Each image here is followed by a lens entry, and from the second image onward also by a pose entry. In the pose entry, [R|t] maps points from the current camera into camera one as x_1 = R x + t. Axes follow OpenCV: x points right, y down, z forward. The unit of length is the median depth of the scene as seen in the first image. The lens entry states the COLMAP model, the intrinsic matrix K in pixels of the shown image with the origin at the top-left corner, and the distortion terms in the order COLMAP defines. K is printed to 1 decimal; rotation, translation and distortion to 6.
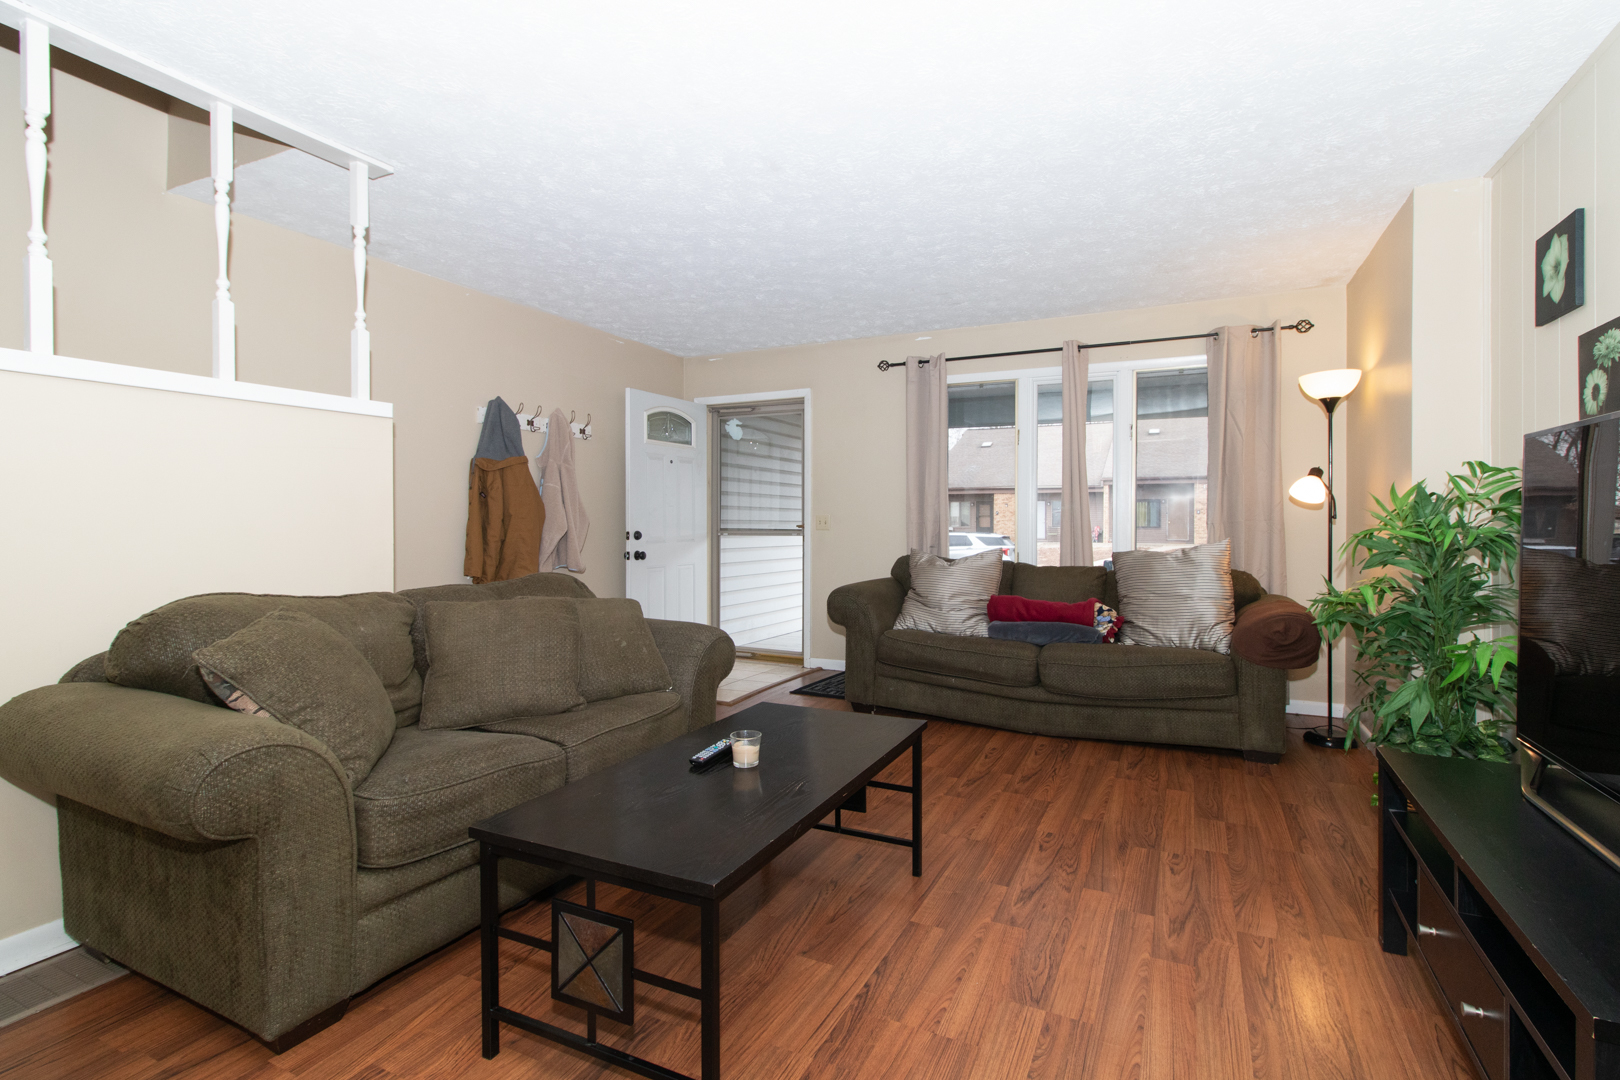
lens RADIAL K [[754.7, 0, 807.1], [0, 754.7, 532.2], [0, 0, 1]] dist [0.001339, 0.000260]
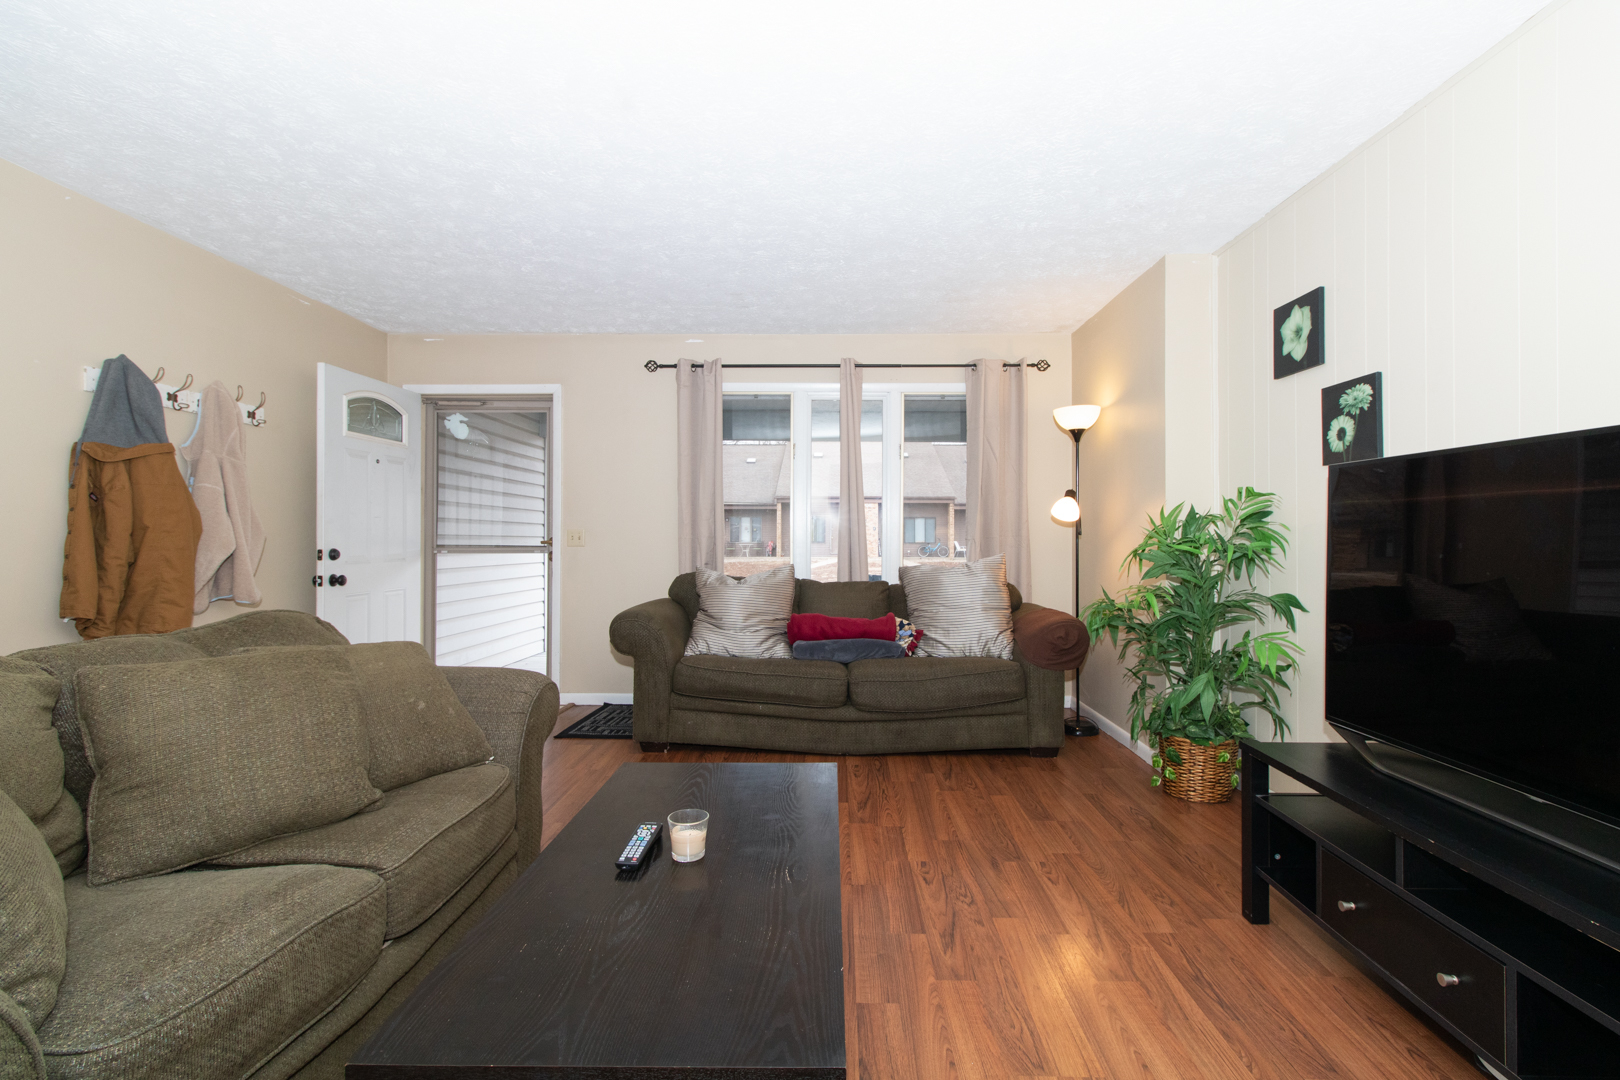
lens RADIAL K [[754.7, 0, 810.3], [0, 754.7, 538.9], [0, 0, 1]] dist [0.001339, 0.000260]
pose [[0.907651, 0.000347, 0.419726, -0.312944], [0.004411, 0.999937, -0.010366, -0.004142], [-0.419703, 0.011261, 0.907592, 0.273333]]
